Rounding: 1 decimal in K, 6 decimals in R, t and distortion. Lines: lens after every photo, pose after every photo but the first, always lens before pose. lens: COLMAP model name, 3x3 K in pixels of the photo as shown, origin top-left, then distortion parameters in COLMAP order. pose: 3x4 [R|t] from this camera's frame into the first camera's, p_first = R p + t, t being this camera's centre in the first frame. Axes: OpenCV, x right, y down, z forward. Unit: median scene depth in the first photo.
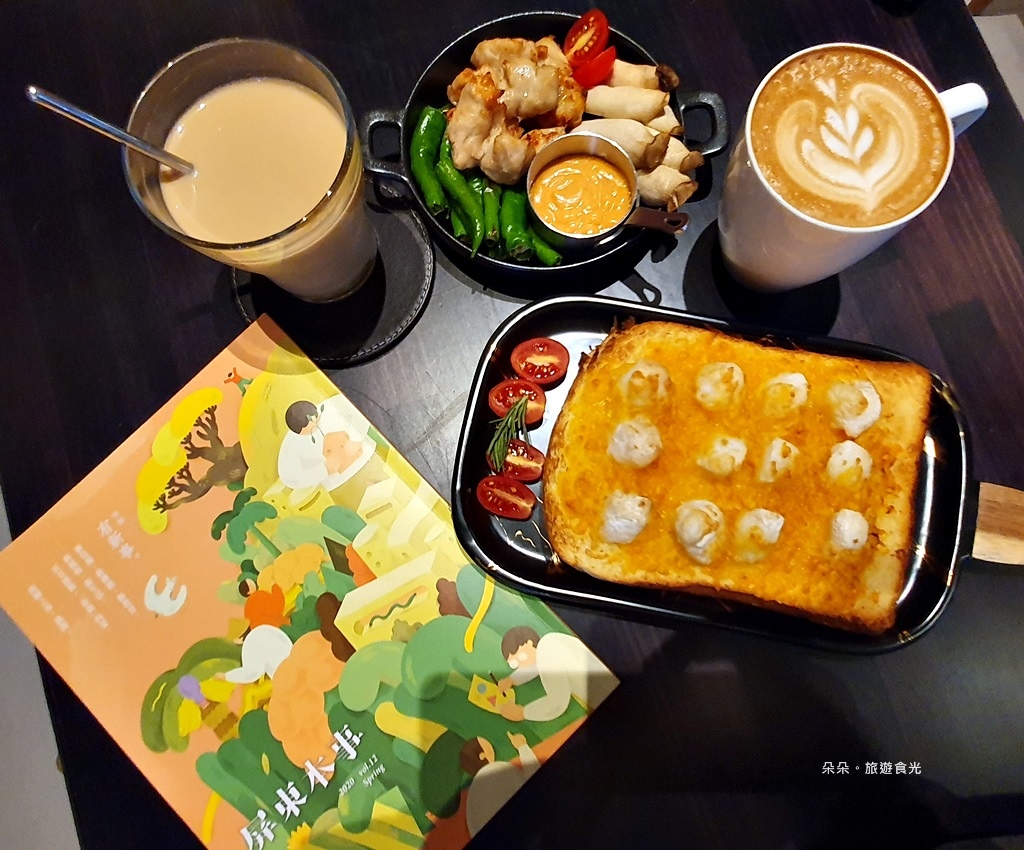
lens RADIAL K [[390.7, 0, 511.9], [0, 390.7, 401.3], [0, 0, 1]] dist [0.000277, 0.000261]
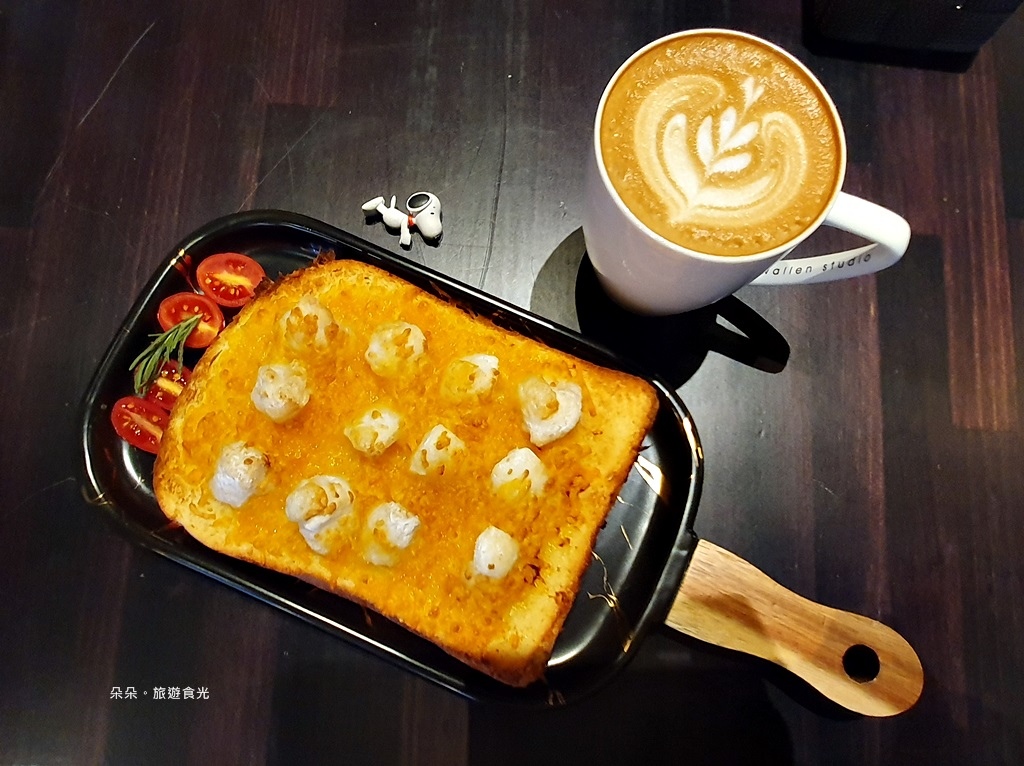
lens RADIAL K [[409.7, 0, 507.1], [0, 409.7, 386.0], [0, 0, 1]] dist [-0.012812, -0.000112]
pose [[0.973677, 0.227827, -0.006919, 0.792043], [-0.227911, 0.973550, -0.016020, -0.002074], [0.003087, 0.017175, 0.999848, 0.135964]]
